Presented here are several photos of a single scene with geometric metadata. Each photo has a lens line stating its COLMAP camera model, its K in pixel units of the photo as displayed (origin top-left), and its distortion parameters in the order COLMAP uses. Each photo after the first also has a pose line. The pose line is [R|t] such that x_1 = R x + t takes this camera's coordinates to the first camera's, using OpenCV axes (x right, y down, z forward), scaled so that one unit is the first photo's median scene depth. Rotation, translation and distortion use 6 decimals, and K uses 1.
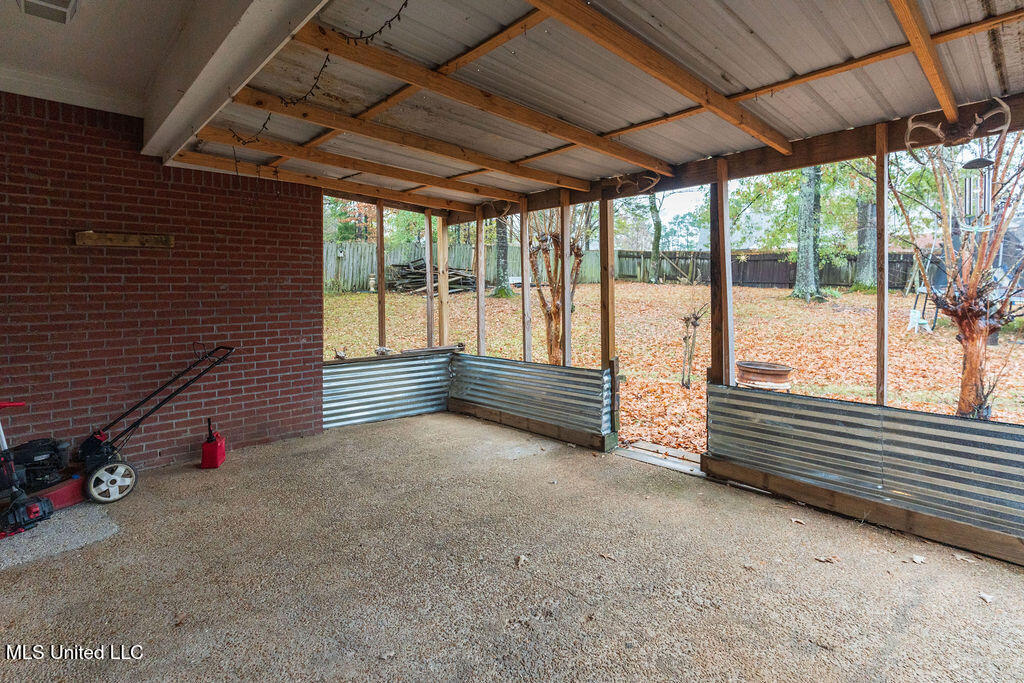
lens RADIAL K [[492.7, 0, 516.5], [0, 492.7, 300.9], [0, 0, 1]] dist [0.000119, -0.000313]
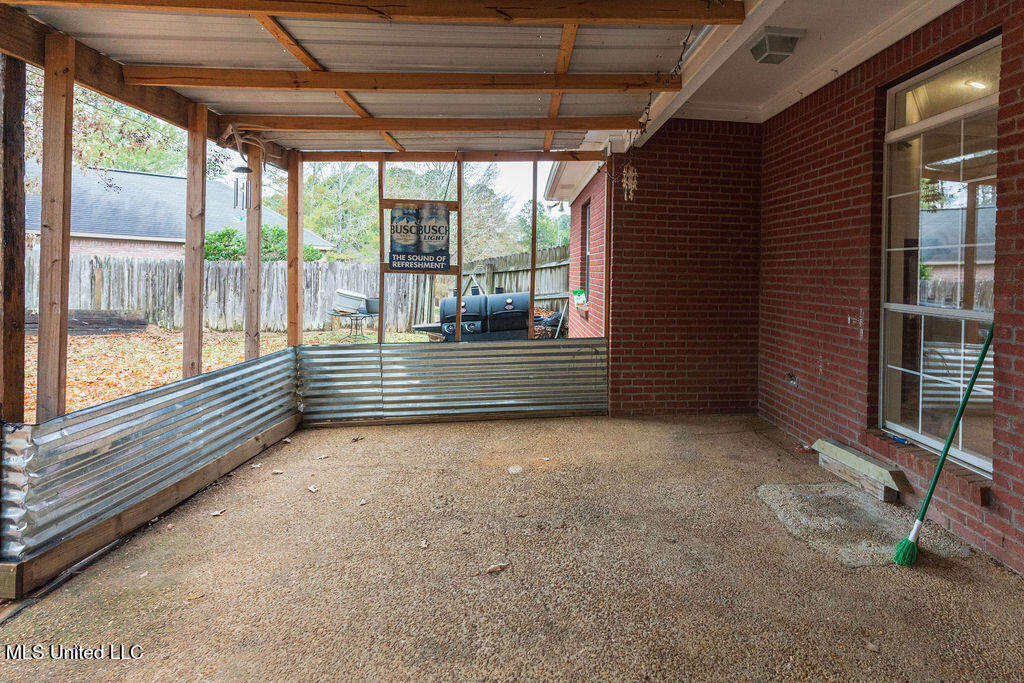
lens RADIAL K [[526.9, 0, 570.9], [0, 526.9, 276.4], [0, 0, 1]] dist [-0.000594, -0.000565]
pose [[-0.781790, -0.005032, 0.623521, -0.464971], [0.000211, 0.999965, 0.008335, -0.004185], [-0.623541, 0.006648, -0.781762, 1.126734]]
